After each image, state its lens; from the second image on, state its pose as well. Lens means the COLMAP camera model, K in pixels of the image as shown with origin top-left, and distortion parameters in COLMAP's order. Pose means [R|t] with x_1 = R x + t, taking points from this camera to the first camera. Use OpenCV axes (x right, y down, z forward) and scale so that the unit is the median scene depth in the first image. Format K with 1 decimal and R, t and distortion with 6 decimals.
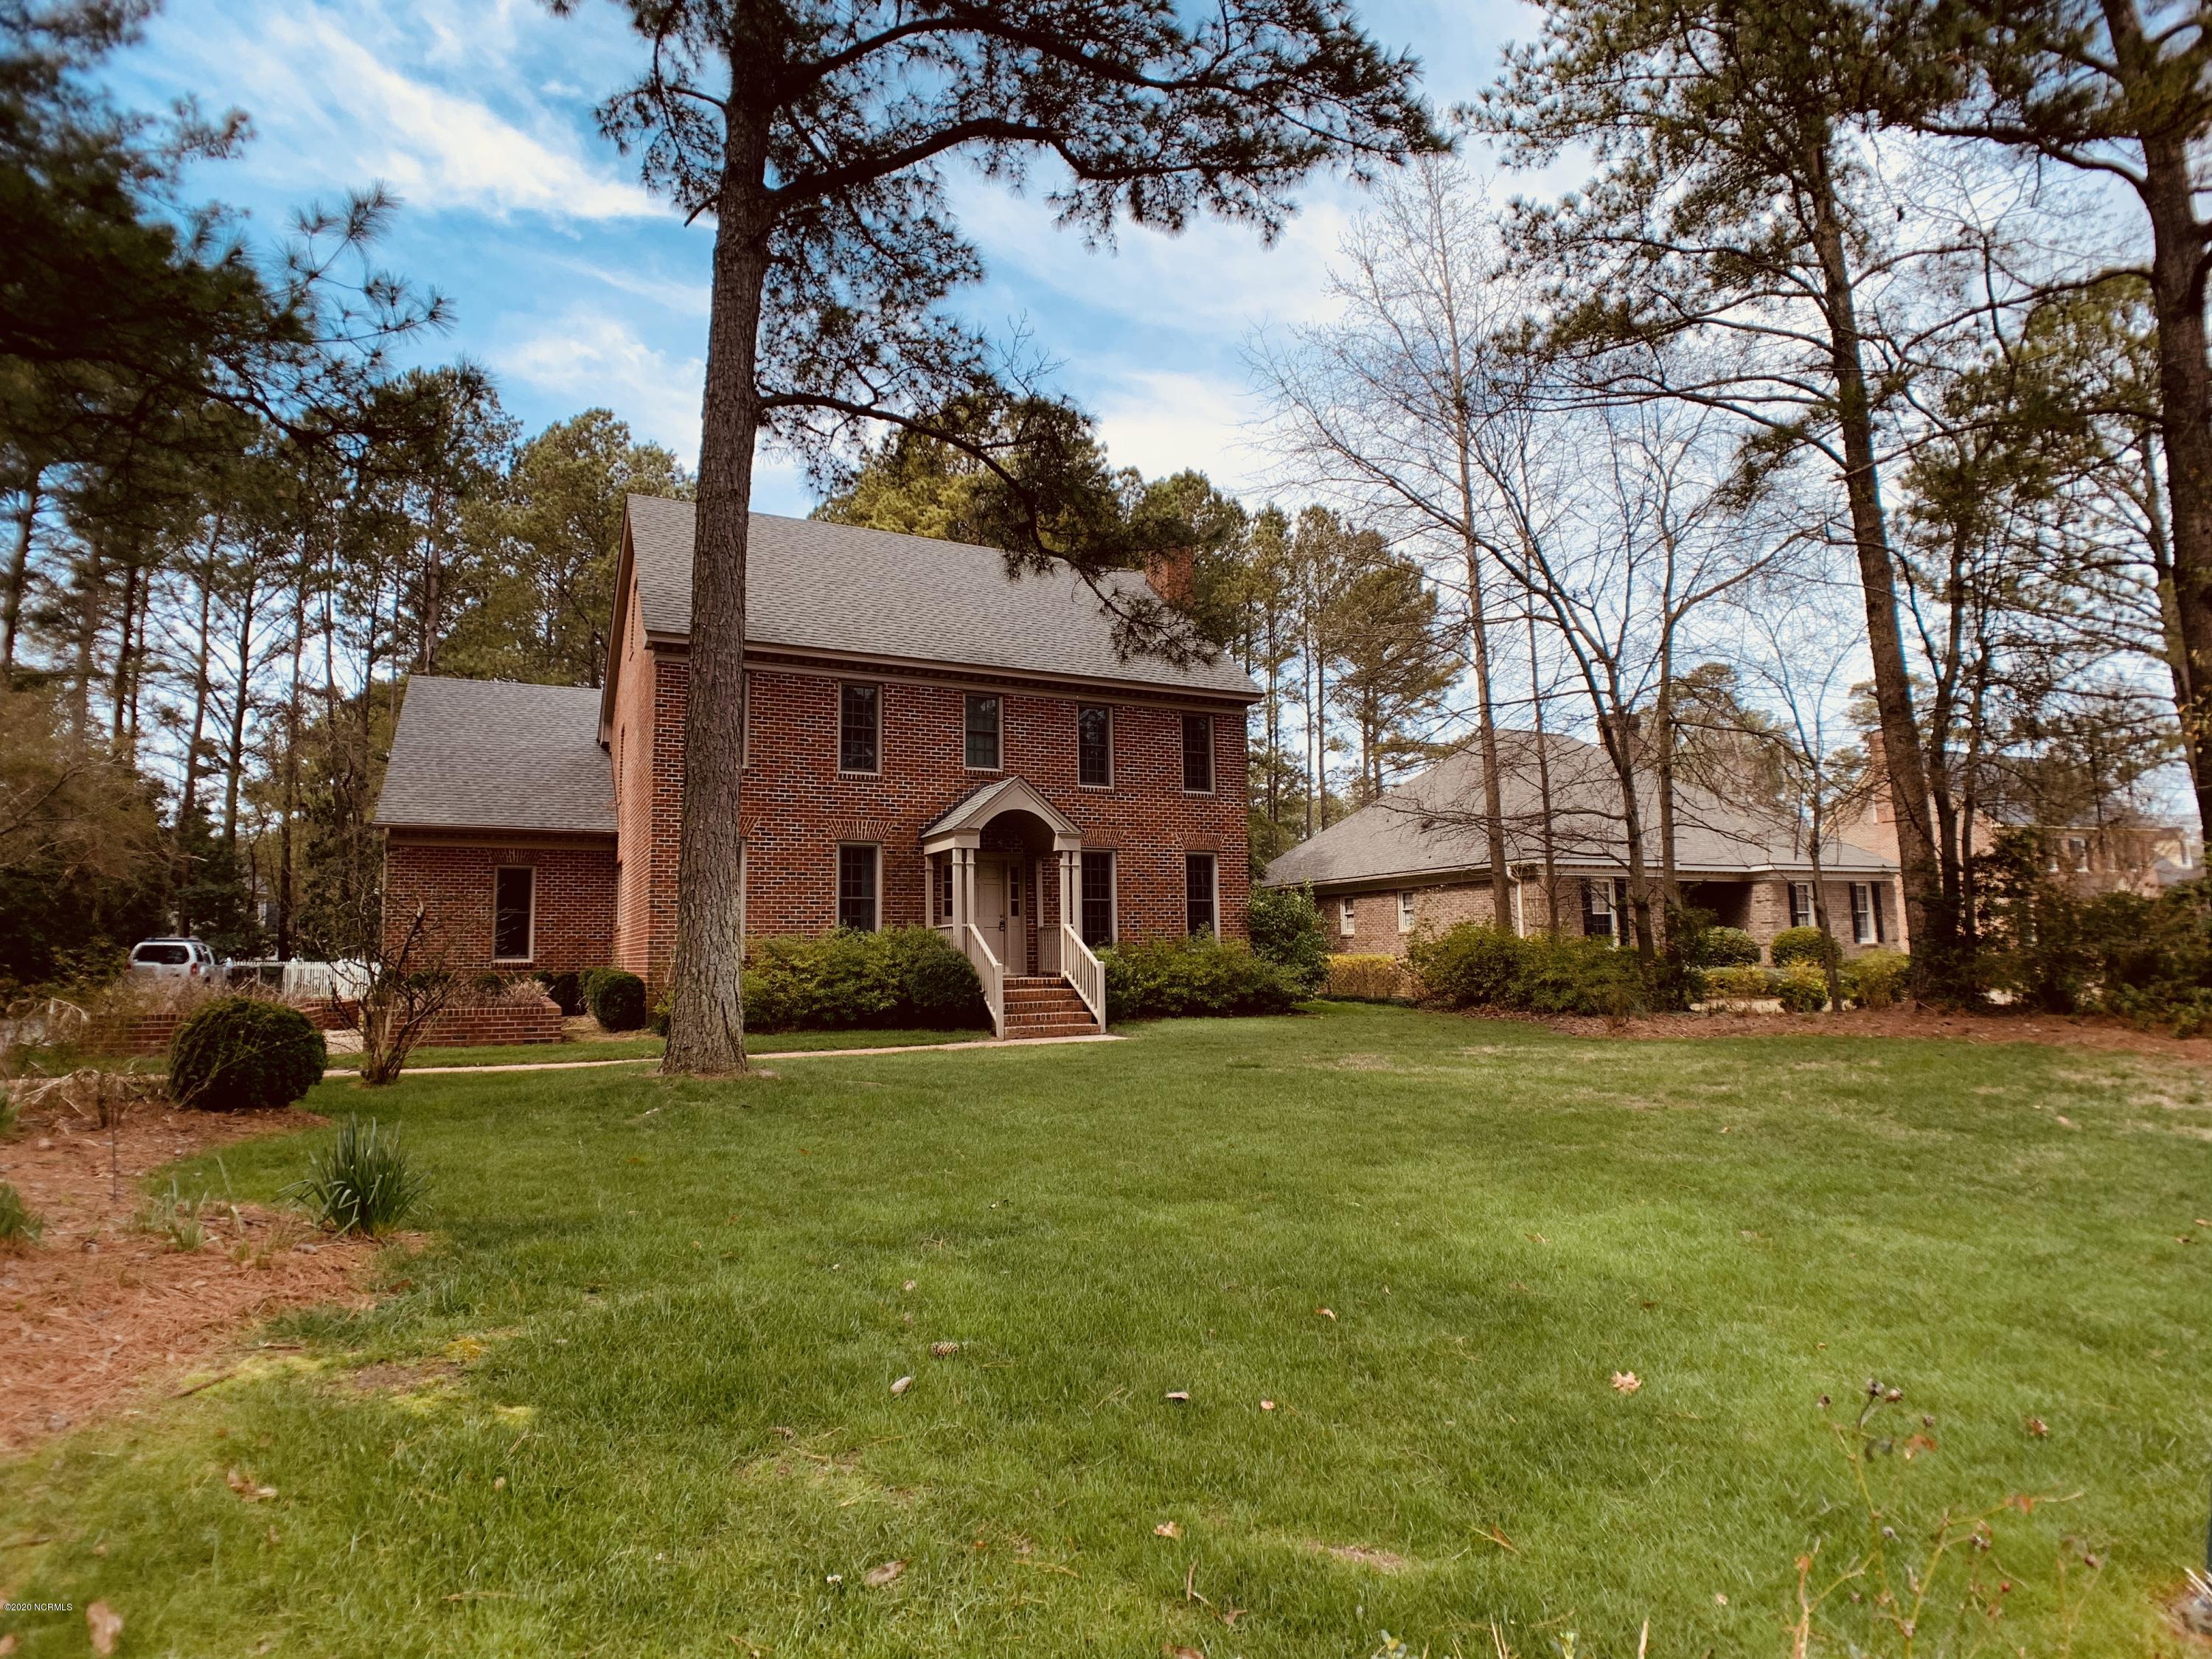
lens RADIAL K [[1169.6, 0, 1104.1], [0, 1169.6, 798.0], [0, 0, 1]] dist [-0.088487, 0.021184]
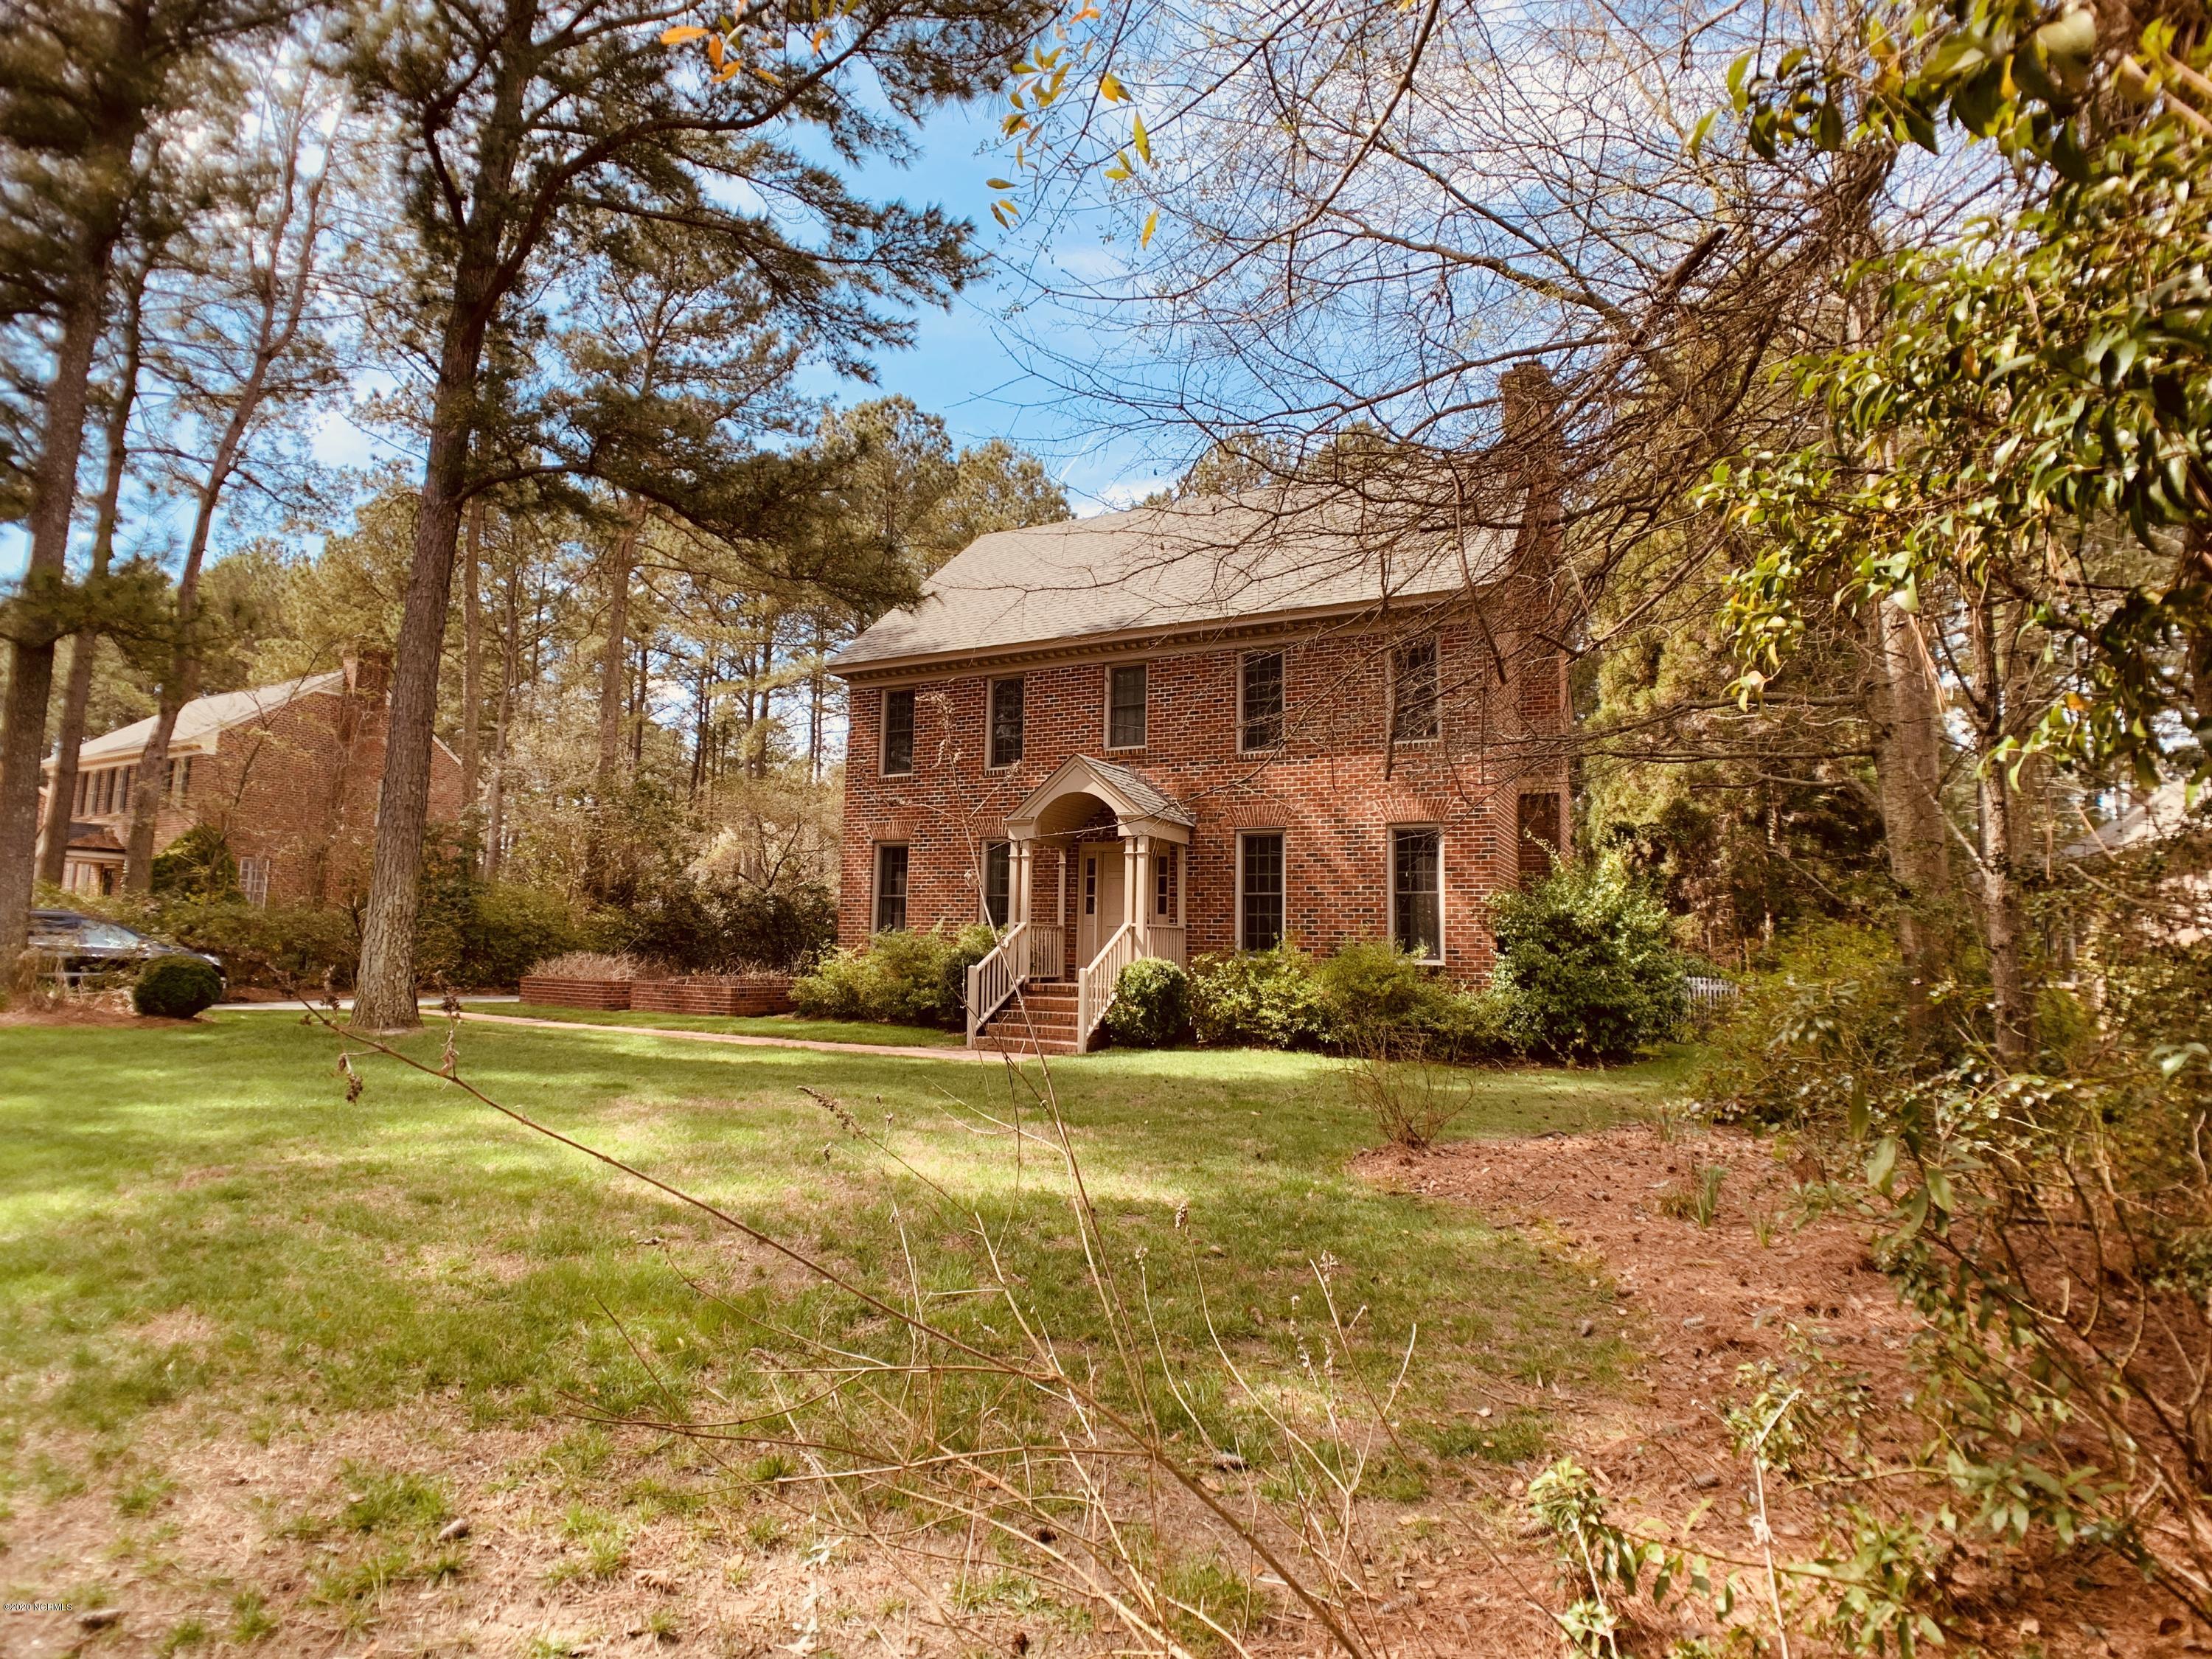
lens RADIAL K [[1169.6, 0, 1104.1], [0, 1169.6, 798.0], [0, 0, 1]] dist [-0.088487, 0.021184]
pose [[0.582252, -0.080185, -0.809045, 0.591591], [0.084192, 0.995721, -0.038096, 0.044873], [0.808638, -0.045934, 0.586511, 0.464910]]
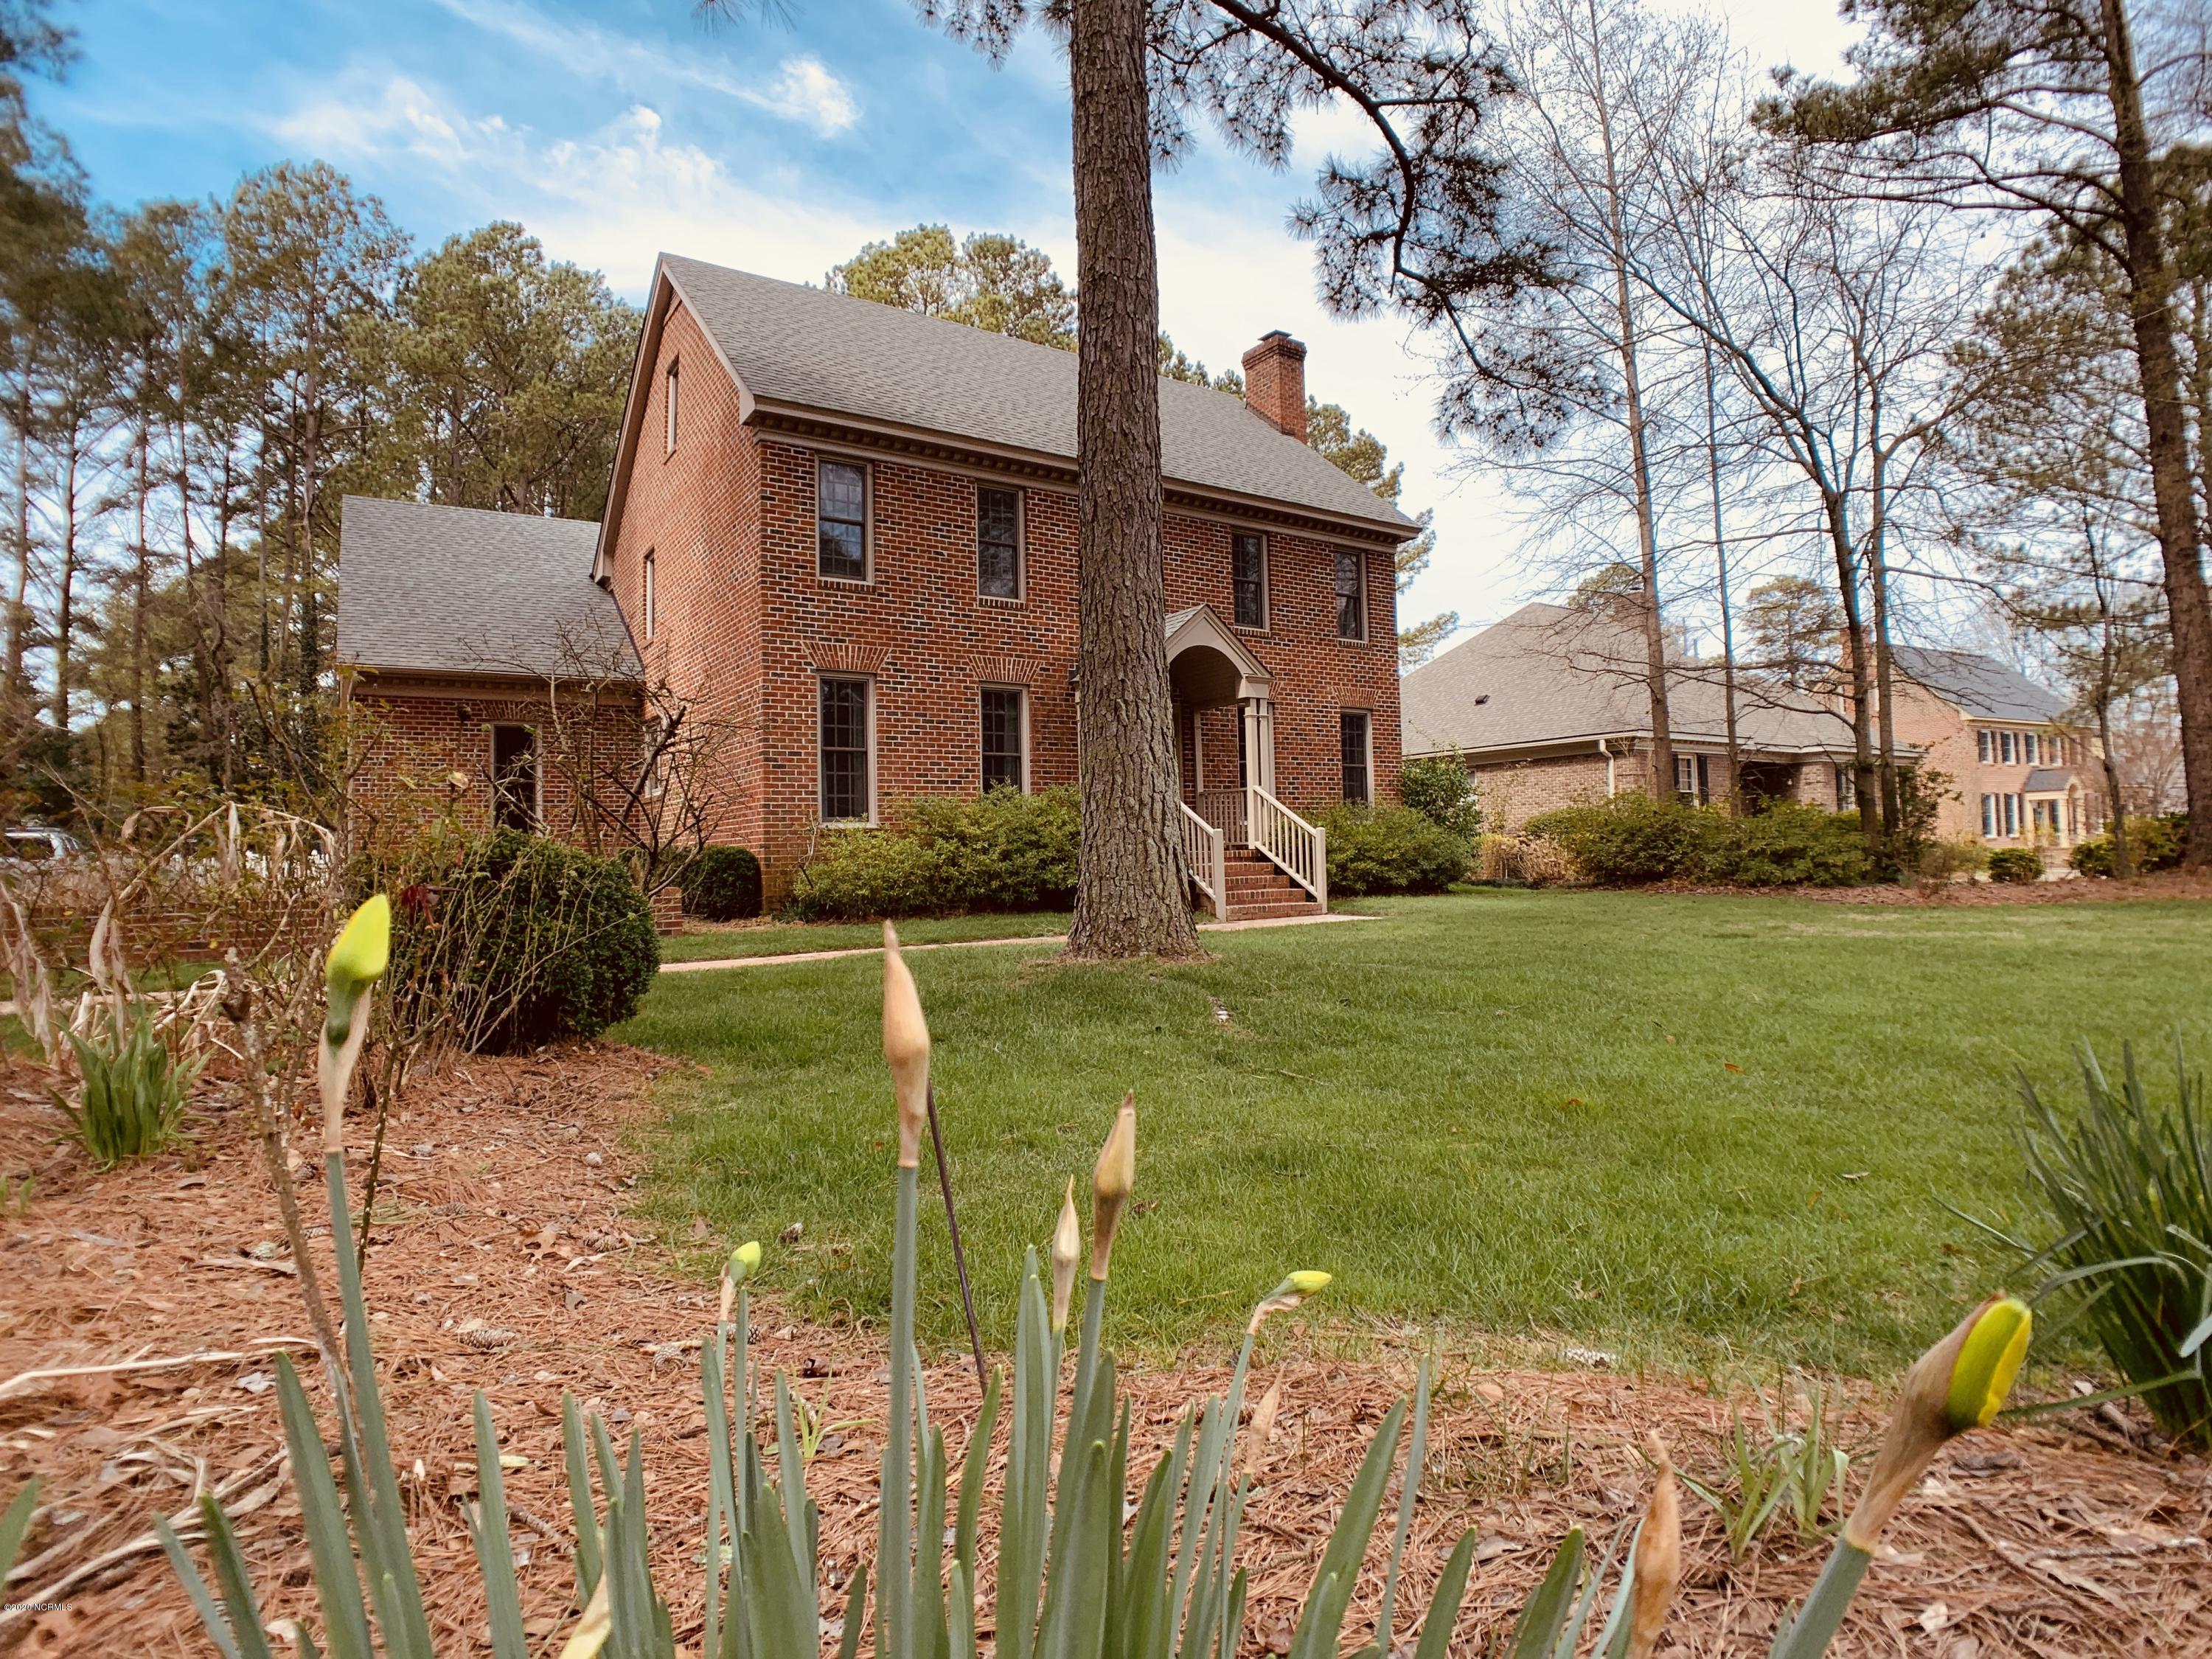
lens RADIAL K [[1169.6, 0, 1104.1], [0, 1169.6, 798.0], [0, 0, 1]] dist [-0.088487, 0.021184]
pose [[0.993233, -0.002385, 0.116113, -0.218503], [-0.007087, 0.996682, 0.081090, 0.046471], [-0.115921, -0.081364, 0.989920, 0.175061]]
